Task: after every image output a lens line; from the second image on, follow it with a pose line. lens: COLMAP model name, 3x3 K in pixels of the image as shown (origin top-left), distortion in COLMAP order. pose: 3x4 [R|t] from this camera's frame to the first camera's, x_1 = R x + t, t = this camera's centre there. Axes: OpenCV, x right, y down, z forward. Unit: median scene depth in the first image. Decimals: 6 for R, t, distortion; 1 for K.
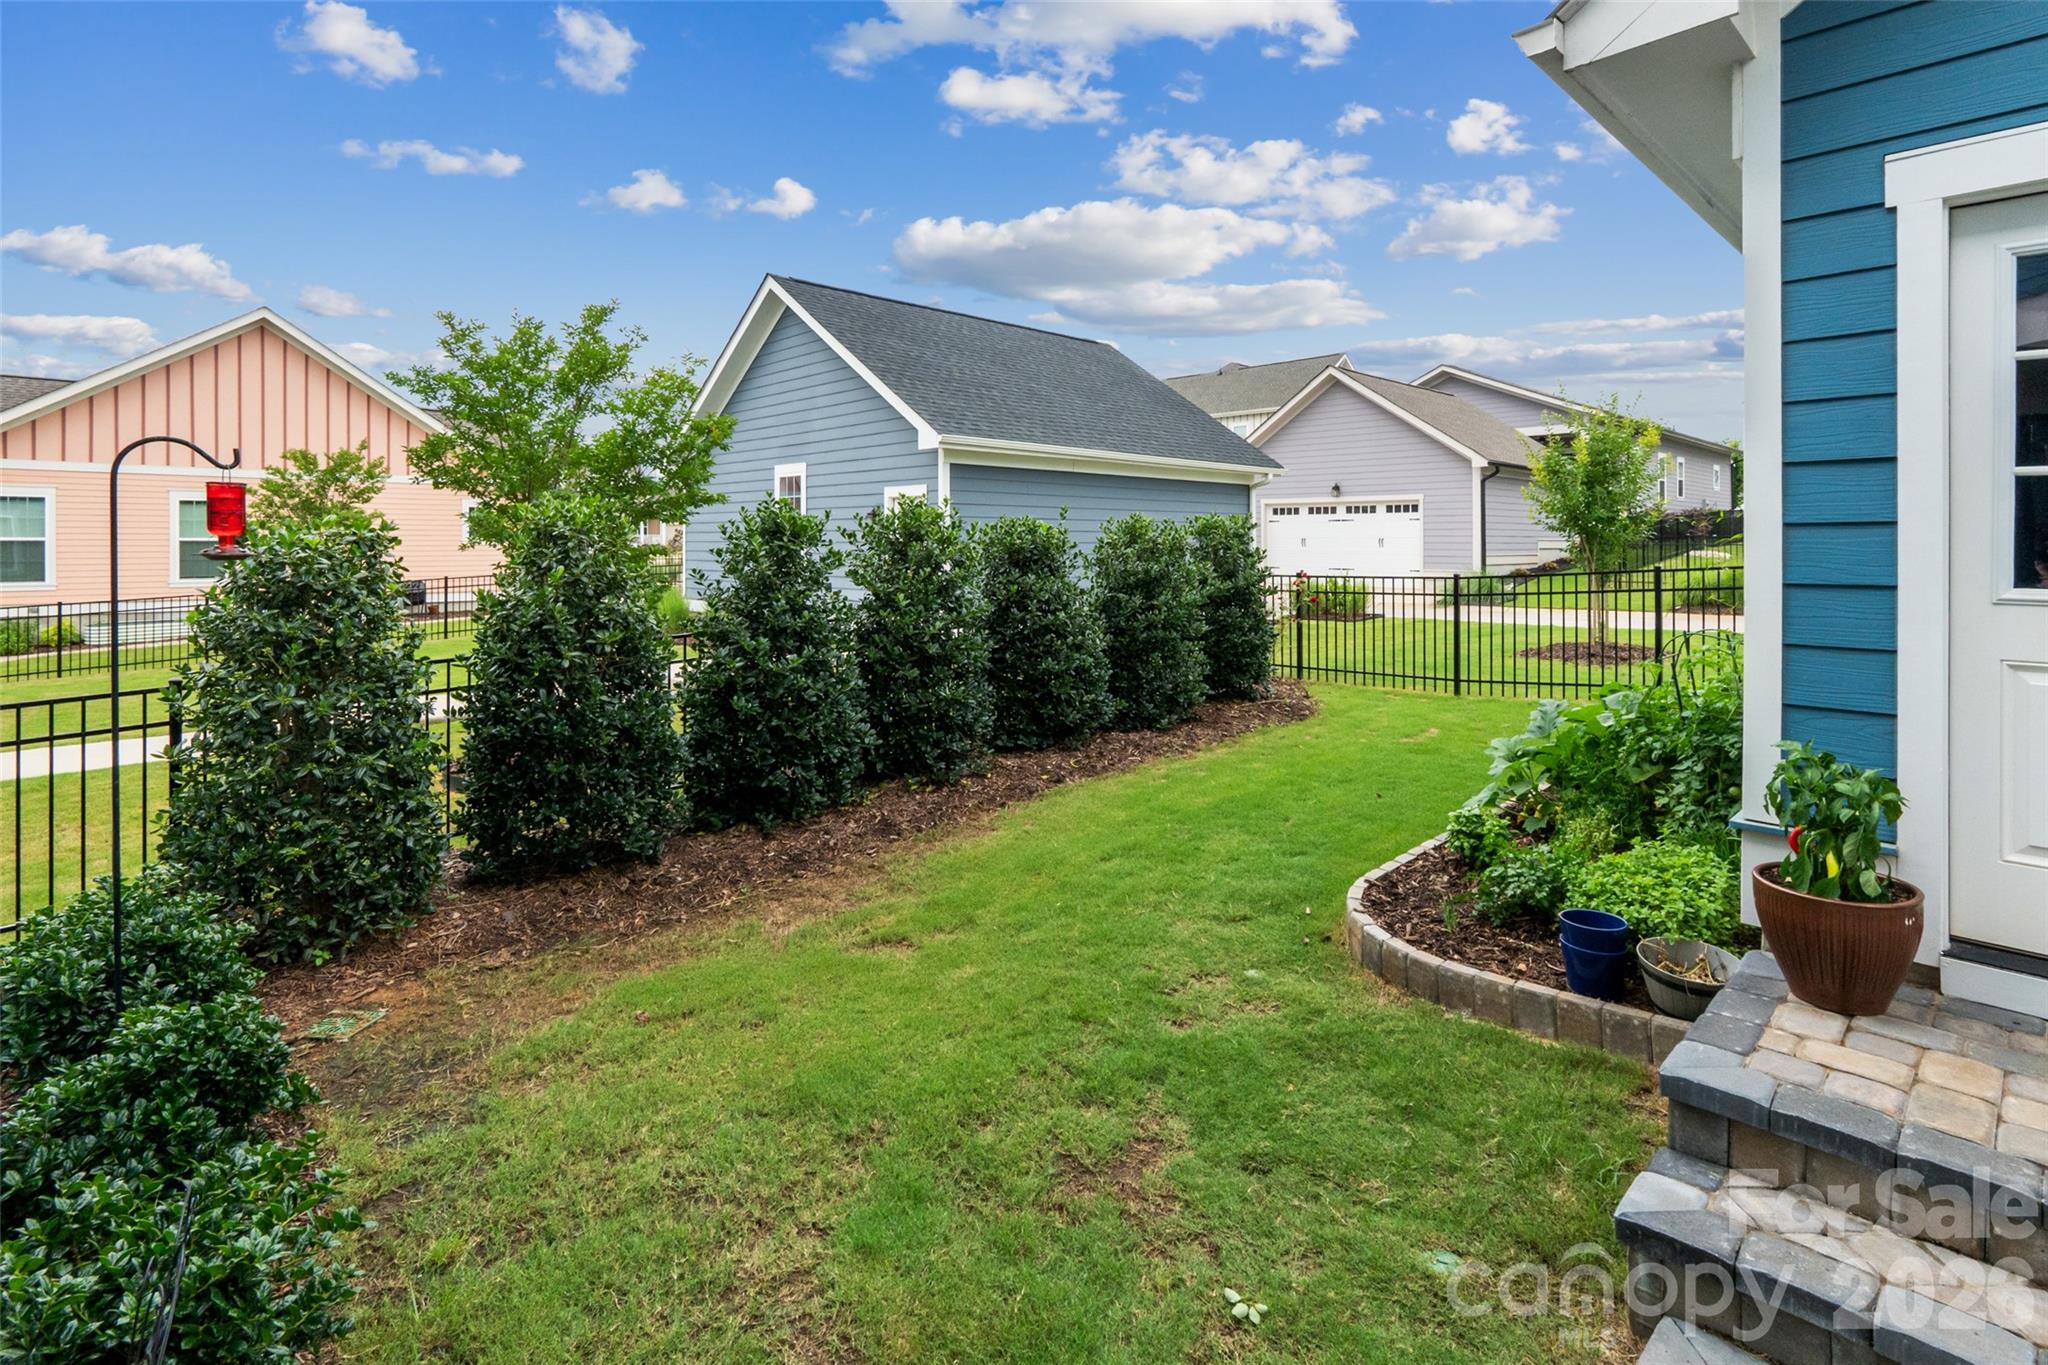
lens RADIAL K [[988.9, 0, 1080.9], [0, 988.9, 546.1], [0, 0, 1]] dist [-0.001240, -0.000270]
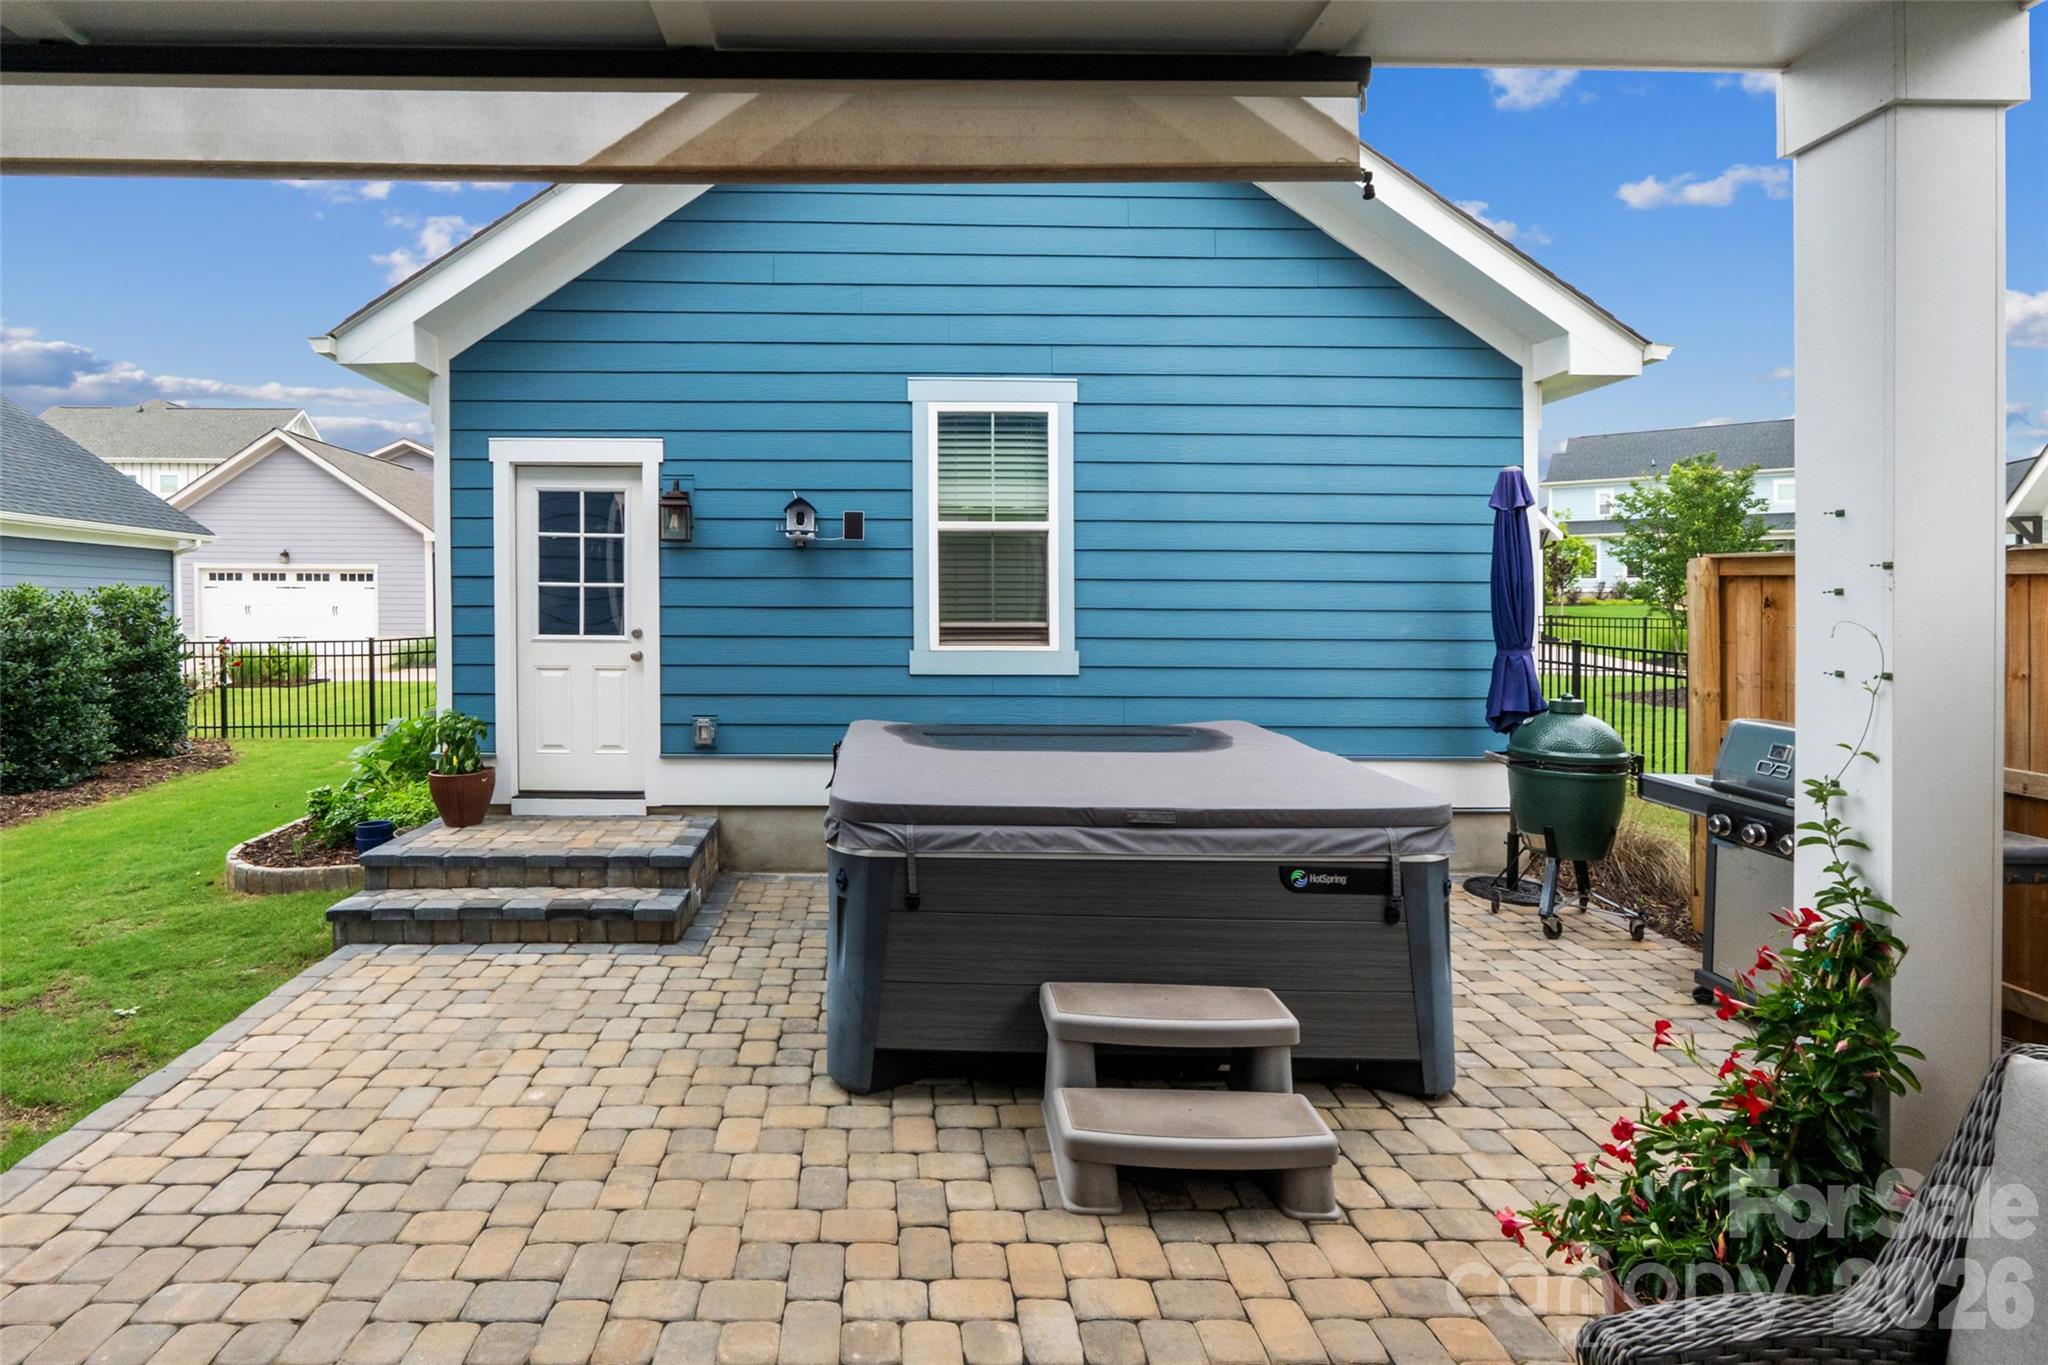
lens RADIAL K [[1014.4, 0, 909.0], [0, 1014.4, 626.0], [0, 0, 1]] dist [-0.009230, 0.000233]
pose [[0.706388, -0.008808, 0.707770, -0.035981], [-0.000173, 0.999920, 0.012617, -0.002049], [-0.707825, -0.009034, 0.706330, -0.374617]]
